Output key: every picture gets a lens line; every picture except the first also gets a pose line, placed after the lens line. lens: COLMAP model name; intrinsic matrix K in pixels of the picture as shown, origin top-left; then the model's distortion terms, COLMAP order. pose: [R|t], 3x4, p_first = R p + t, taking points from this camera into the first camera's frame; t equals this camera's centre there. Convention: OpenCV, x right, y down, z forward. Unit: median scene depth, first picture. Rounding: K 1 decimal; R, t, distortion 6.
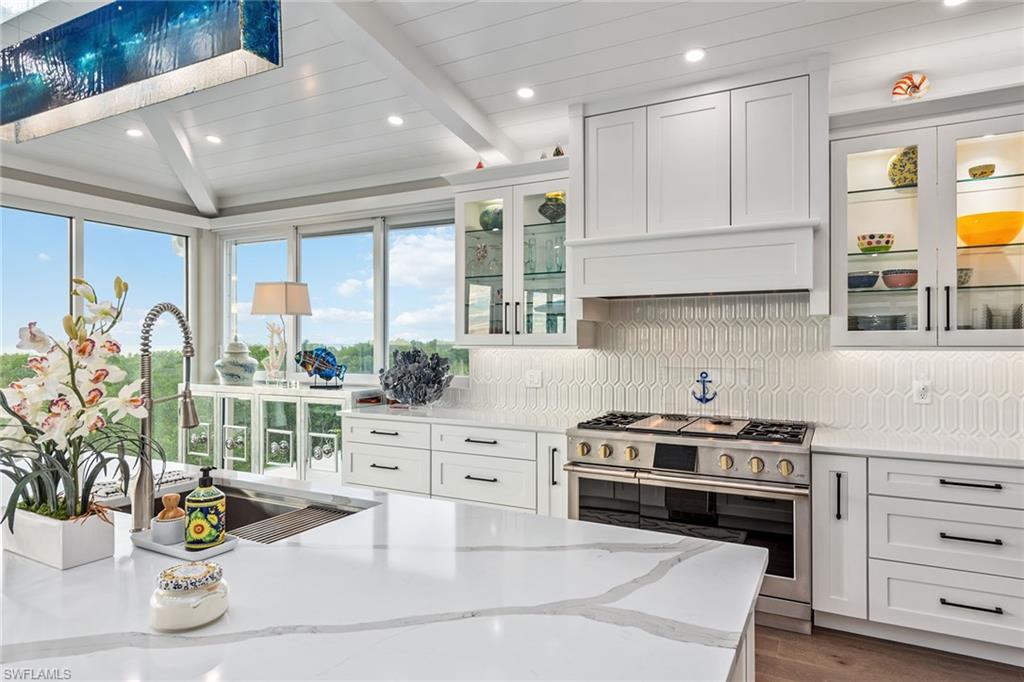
lens RADIAL K [[646.8, 0, 494.5], [0, 646.8, 332.2], [0, 0, 1]] dist [0.018173, 0.000462]
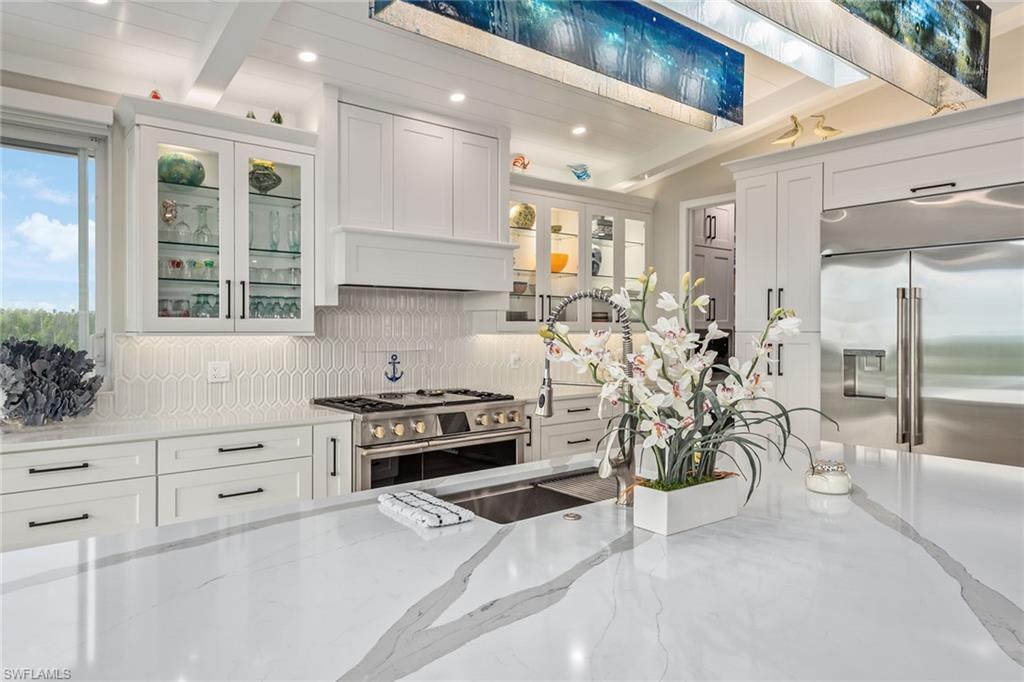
lens RADIAL K [[656.4, 0, 514.9], [0, 656.4, 334.4], [0, 0, 1]] dist [0.014135, -0.004627]
pose [[0.353969, -0.006048, 0.935237, -0.693888], [-0.016609, 0.999781, 0.012752, 0.006456], [-0.935110, -0.020047, 0.353791, 0.382781]]
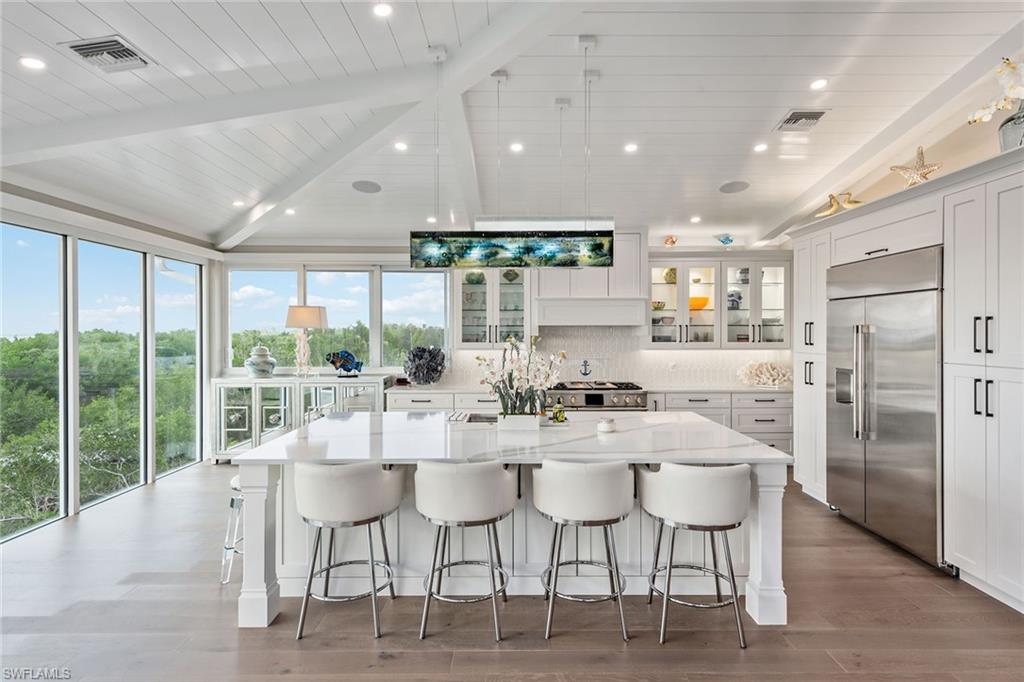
lens RADIAL K [[539.3, 0, 515.4], [0, 539.3, 338.6], [0, 0, 1]] dist [0.010150, -0.003481]
pose [[0.865792, -0.006814, 0.500357, -0.738135], [-0.007316, 0.999628, 0.026271, -0.053629], [-0.500350, -0.026406, 0.865421, -0.386962]]
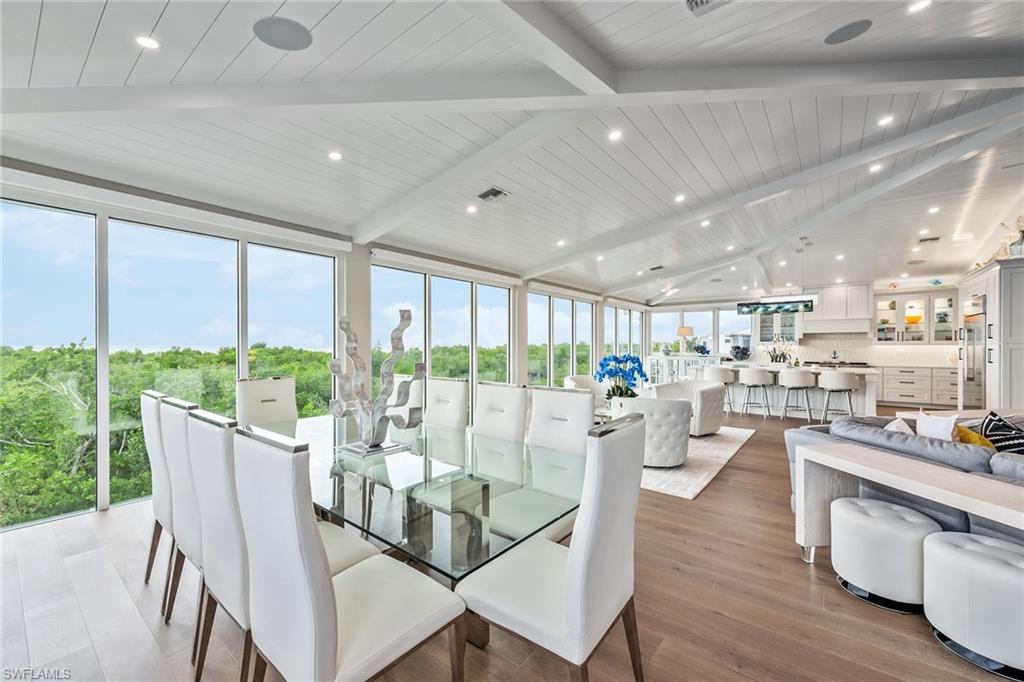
lens RADIAL K [[408.4, 0, 506.2], [0, 408.4, 349.1], [0, 0, 1]] dist [0.001789, -0.000314]
pose [[0.987808, 0.001360, -0.155670, -1.307311], [0.002669, 0.999667, 0.025667, -0.021562], [0.155653, -0.025769, 0.987476, -1.846743]]
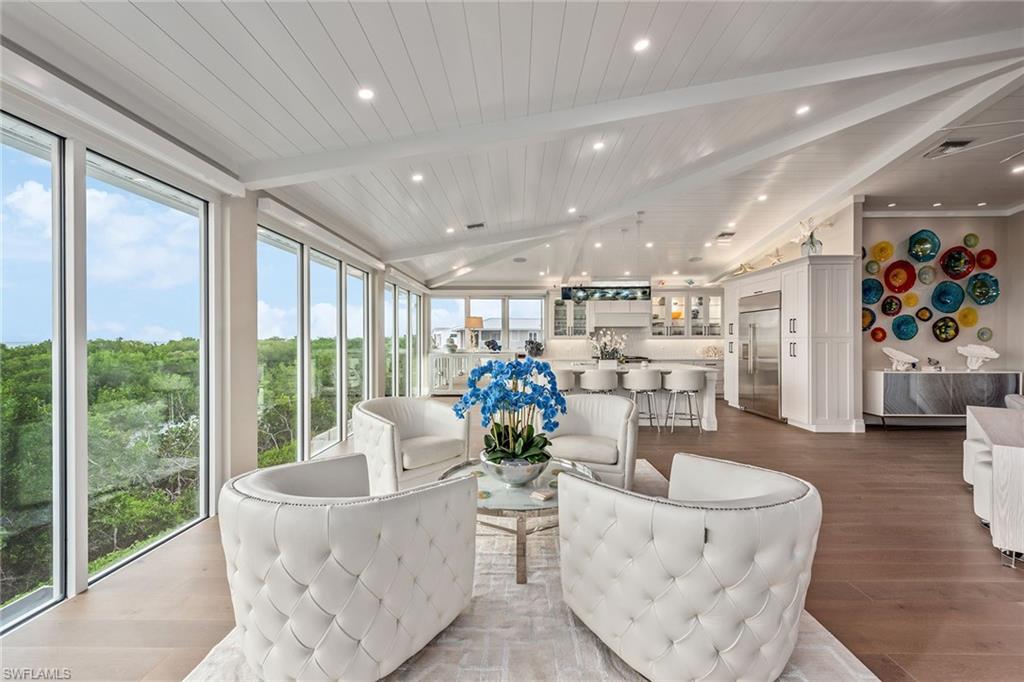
lens RADIAL K [[416.5, 0, 515.5], [0, 416.5, 343.3], [0, 0, 1]] dist [0.012585, -0.001900]
pose [[0.871573, -0.004666, 0.490243, -1.473965], [-0.007230, 0.999724, 0.022369, -0.004406], [-0.490212, -0.023041, 0.871299, -0.928374]]
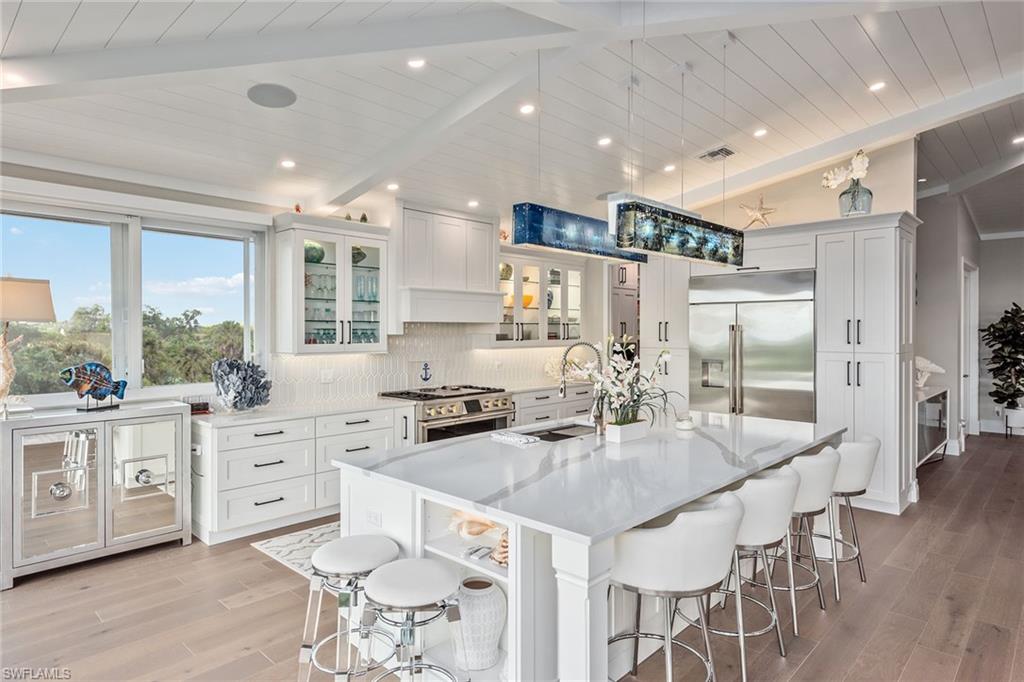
lens RADIAL K [[590.0, 0, 515.1], [0, 590.0, 336.0], [0, 0, 1]] dist [0.012595, -0.004945]
pose [[0.233192, -0.009543, 0.972384, -1.191082], [-0.015980, 0.999779, 0.013644, -0.040029], [-0.972299, -0.018720, 0.232988, 0.384353]]
